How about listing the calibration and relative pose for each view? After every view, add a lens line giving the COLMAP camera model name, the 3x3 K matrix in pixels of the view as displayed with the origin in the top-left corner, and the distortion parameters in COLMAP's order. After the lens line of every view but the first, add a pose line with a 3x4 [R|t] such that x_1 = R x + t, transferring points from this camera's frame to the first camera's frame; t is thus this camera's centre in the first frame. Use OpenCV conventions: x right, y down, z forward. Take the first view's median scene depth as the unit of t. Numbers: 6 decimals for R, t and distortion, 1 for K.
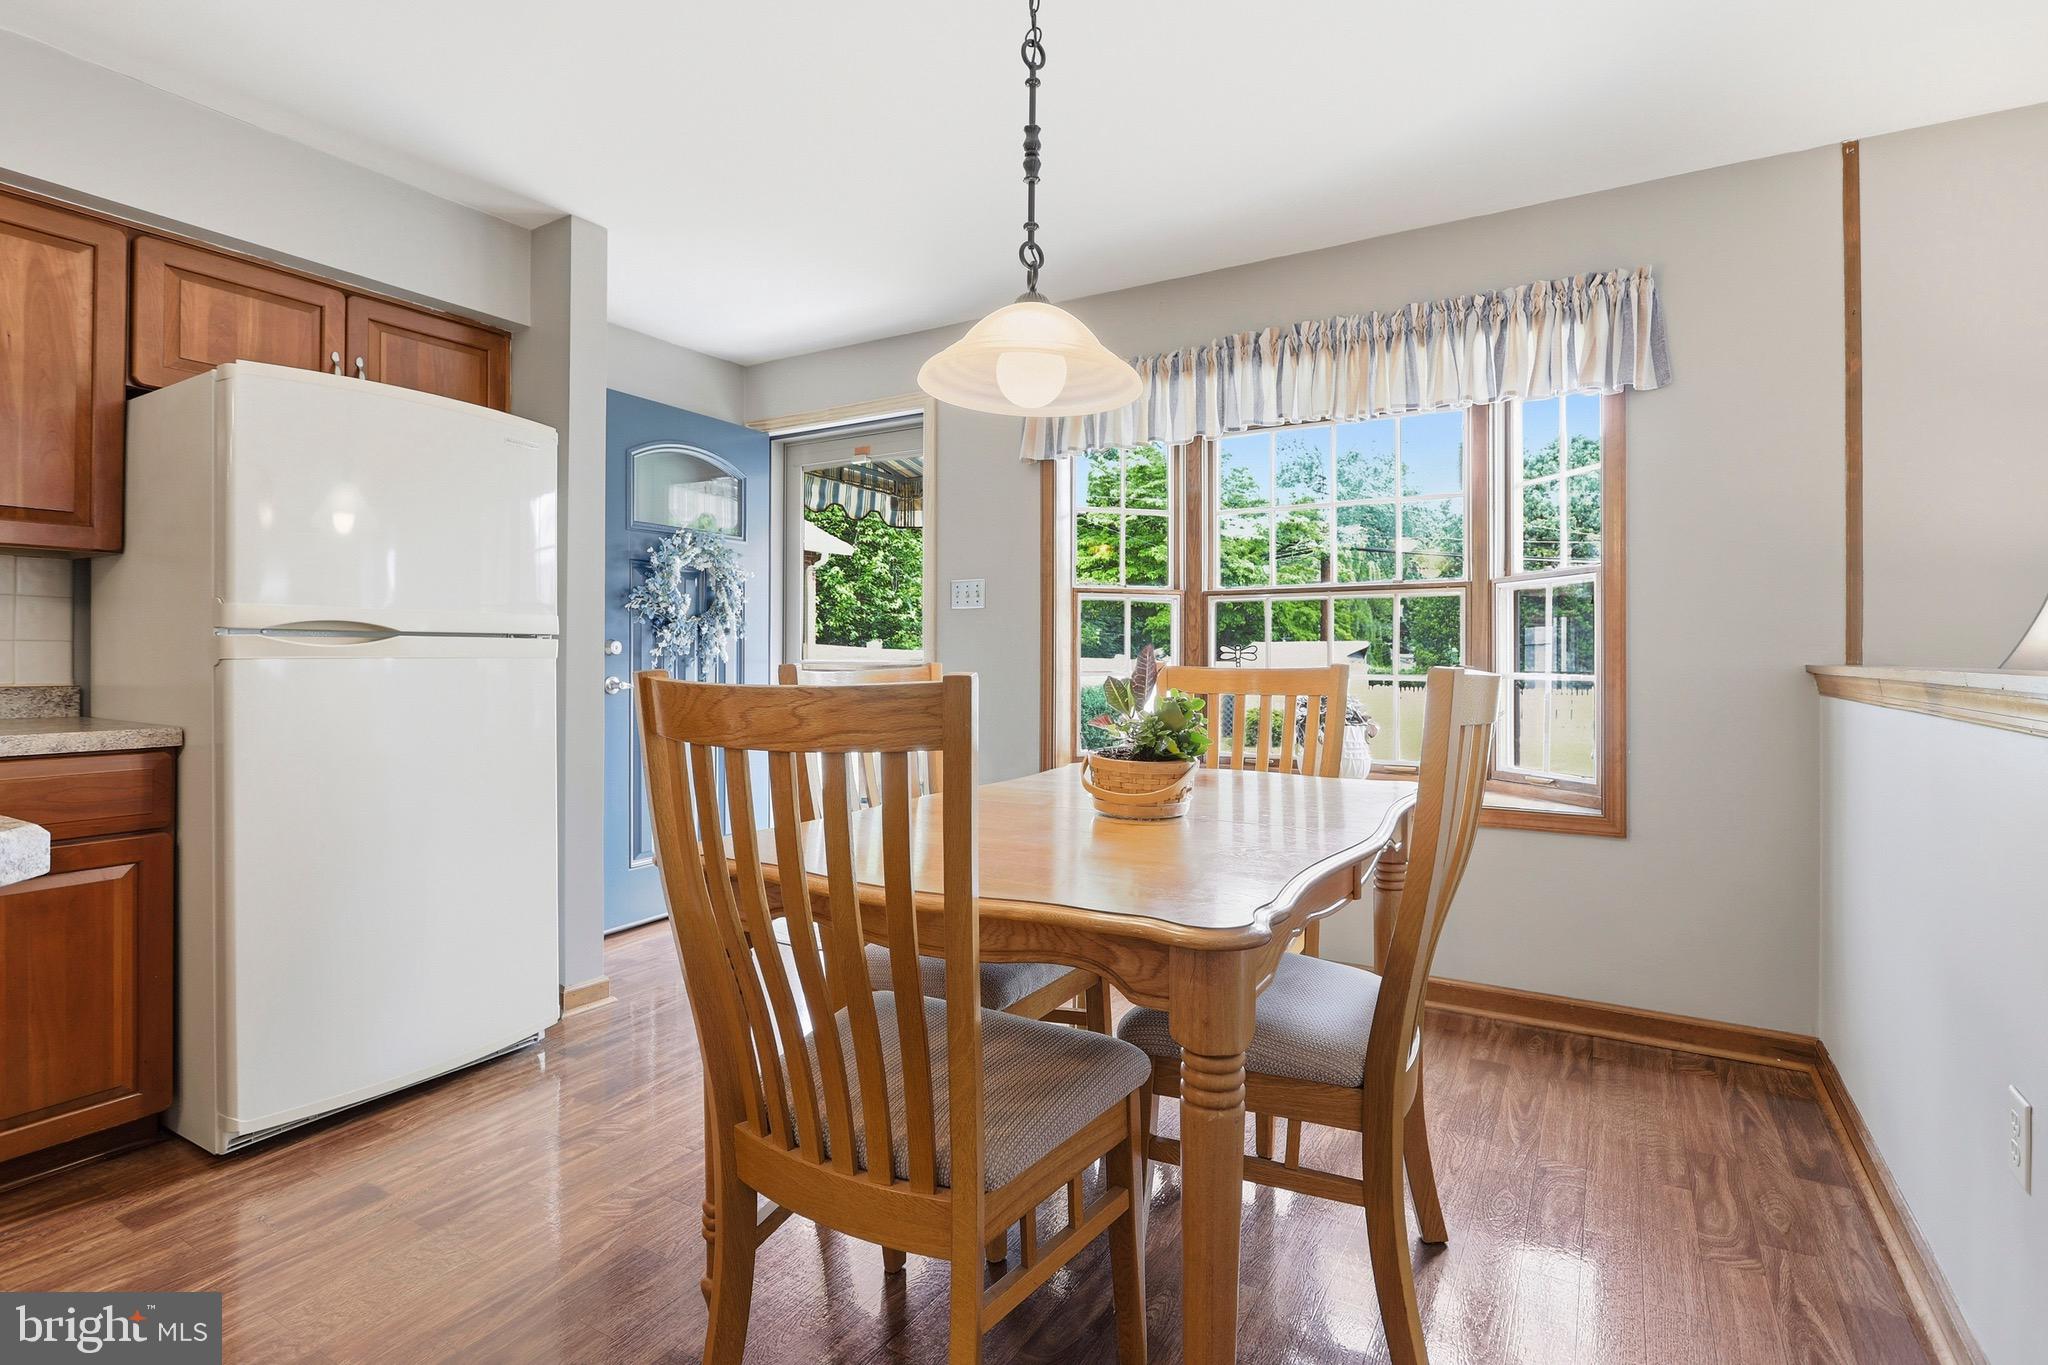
lens RADIAL K [[991.7, 0, 1033.6], [0, 991.7, 672.5], [0, 0, 1]] dist [-0.011447, 0.001811]
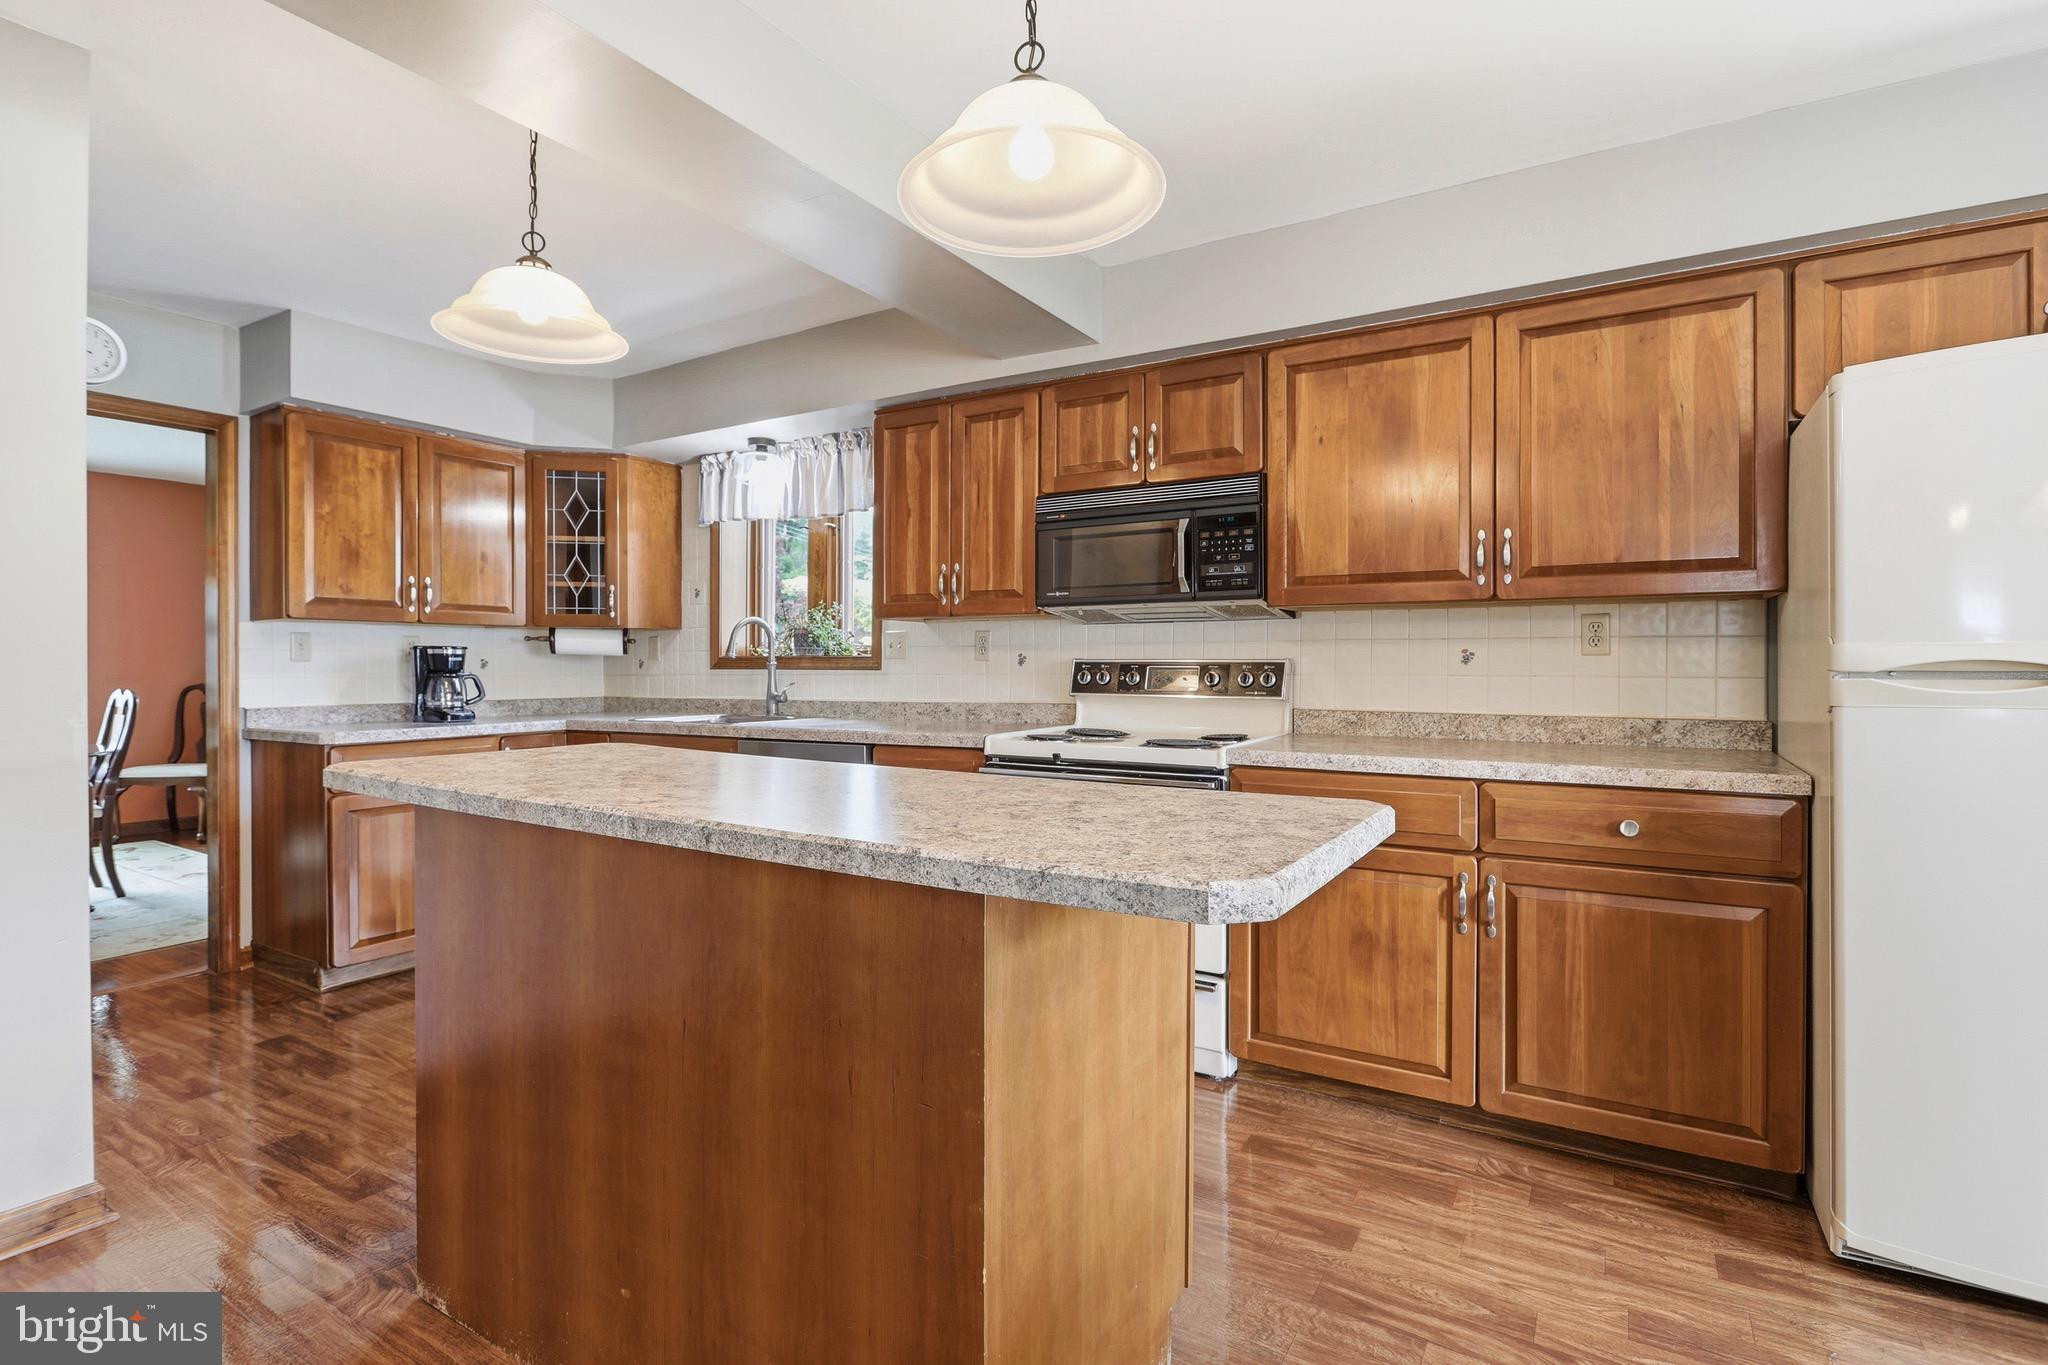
lens RADIAL K [[991.7, 0, 1021.4], [0, 991.7, 668.9], [0, 0, 1]] dist [-0.011447, 0.001811]
pose [[-0.027766, 0.004952, -0.999602, 0.090002], [-0.012182, 0.999912, 0.005291, -0.042116], [0.999540, 0.012324, -0.027703, 0.277835]]
